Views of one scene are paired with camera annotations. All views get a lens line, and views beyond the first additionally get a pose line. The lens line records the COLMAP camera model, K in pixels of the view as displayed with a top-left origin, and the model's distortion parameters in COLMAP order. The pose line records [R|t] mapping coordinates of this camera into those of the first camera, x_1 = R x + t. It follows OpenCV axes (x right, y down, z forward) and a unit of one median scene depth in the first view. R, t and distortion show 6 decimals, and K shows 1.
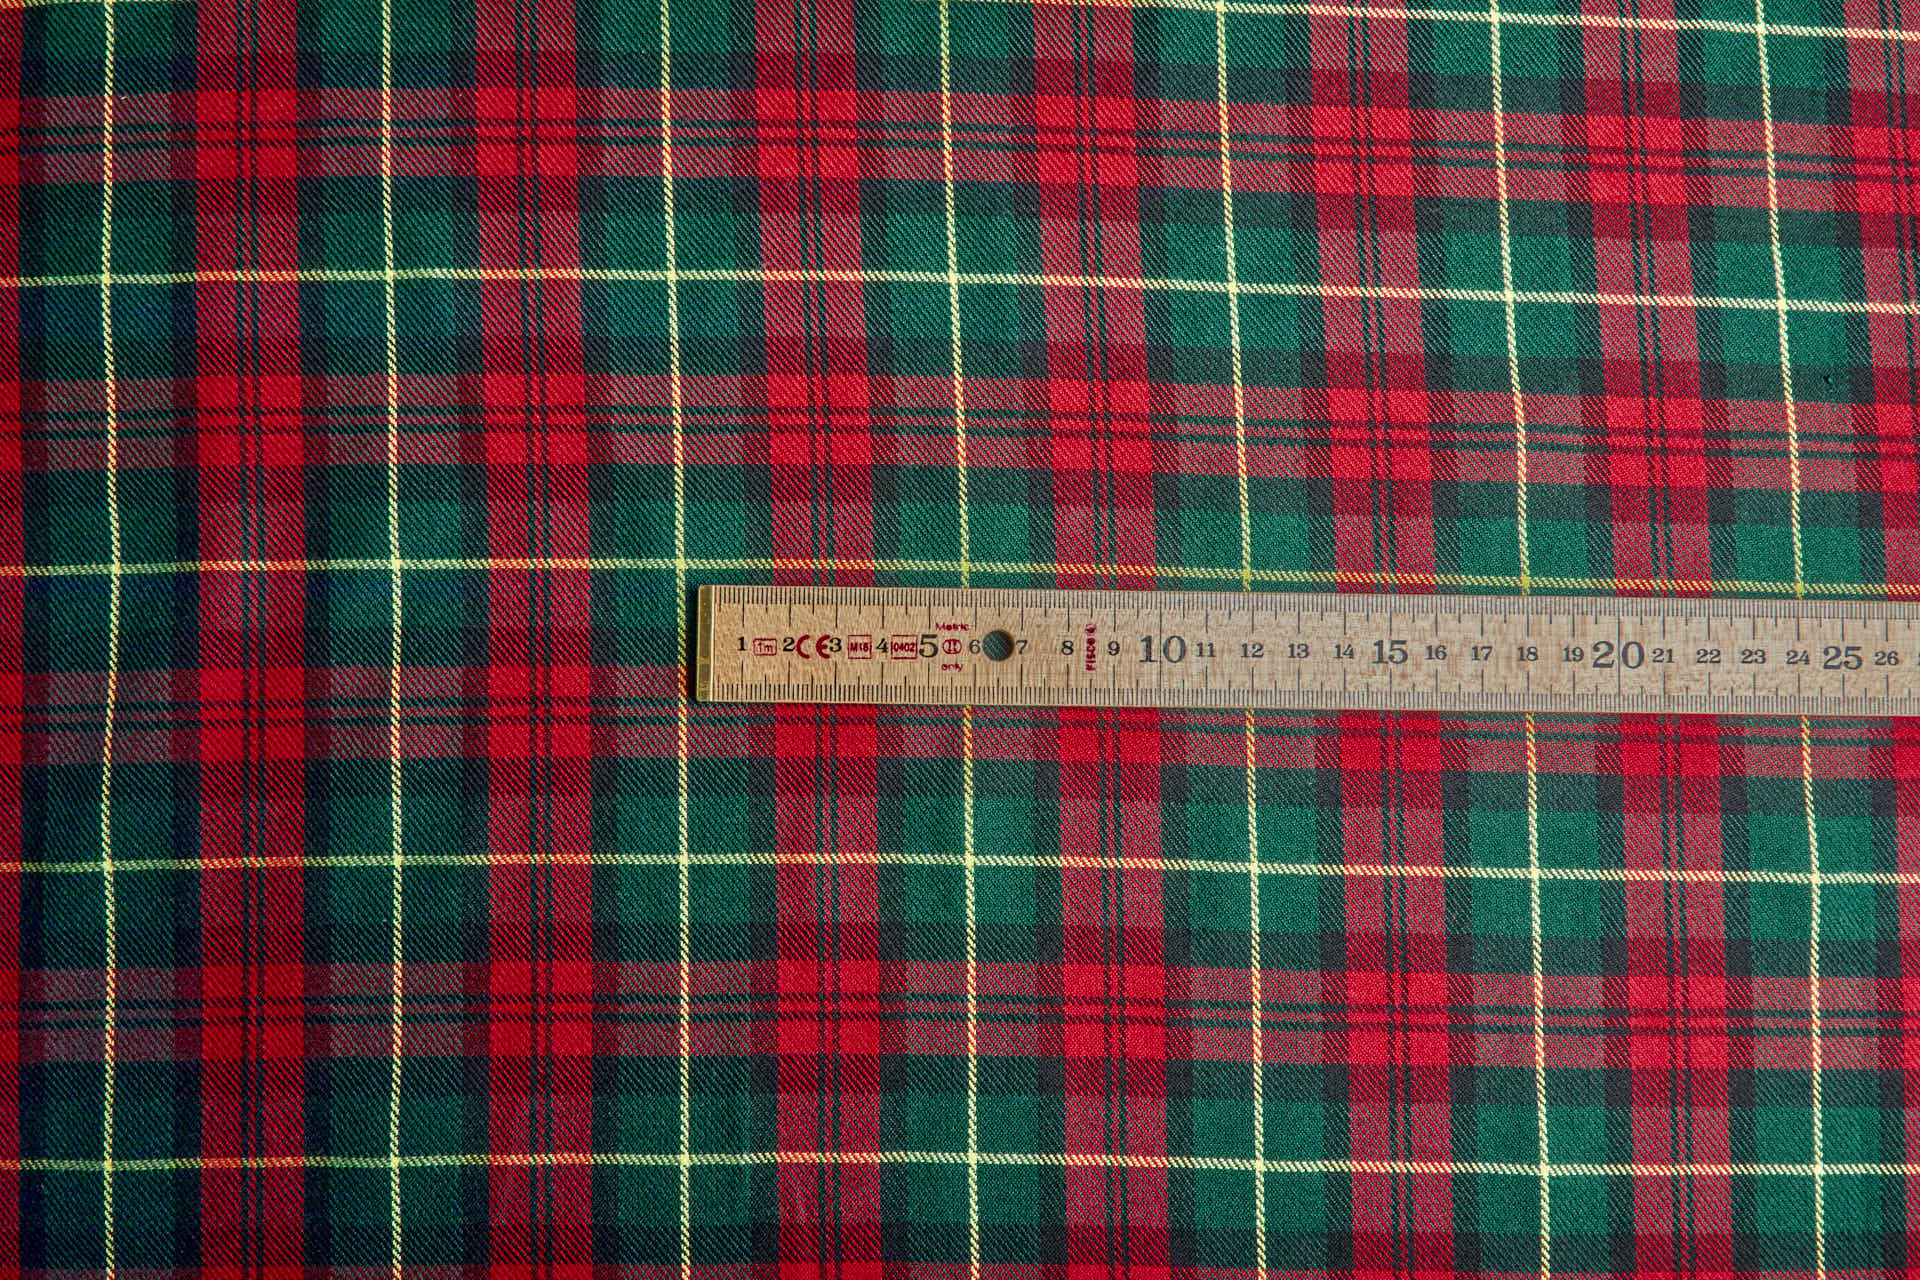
lens RADIAL K [[1333.7, 0, 851.3], [0, 1333.7, 646.7], [0, 0, 1]] dist [0.013859, -0.025622]
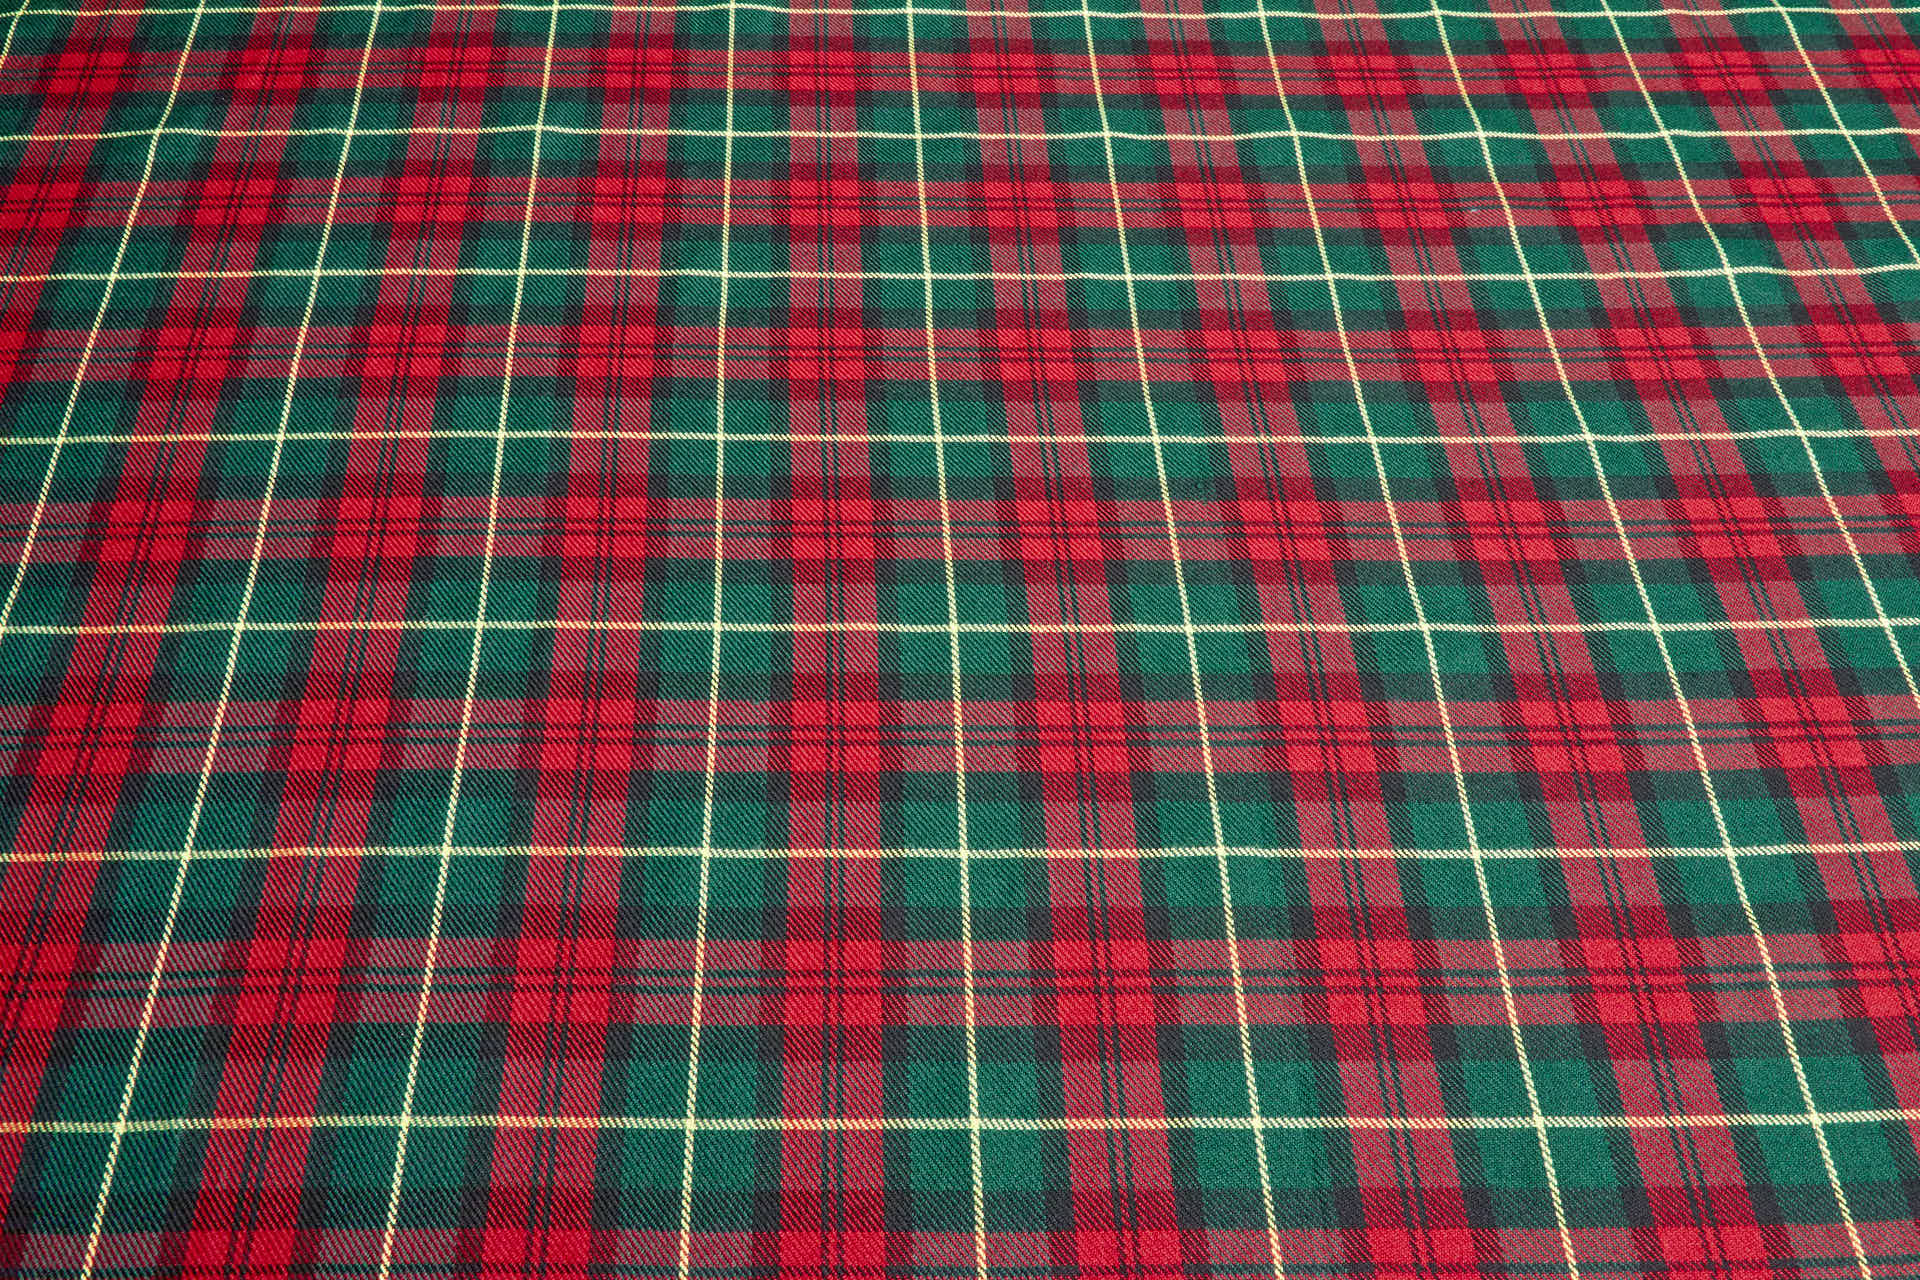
lens RADIAL K [[1333.7, 0, 891.4], [0, 1333.7, 672.0], [0, 0, 1]] dist [0.013859, -0.025622]
pose [[0.999588, -0.028705, 0.000155, 0.456626], [0.025907, 0.899773, -0.435589, 0.512801], [0.012364, 0.435414, 0.900146, -0.056401]]
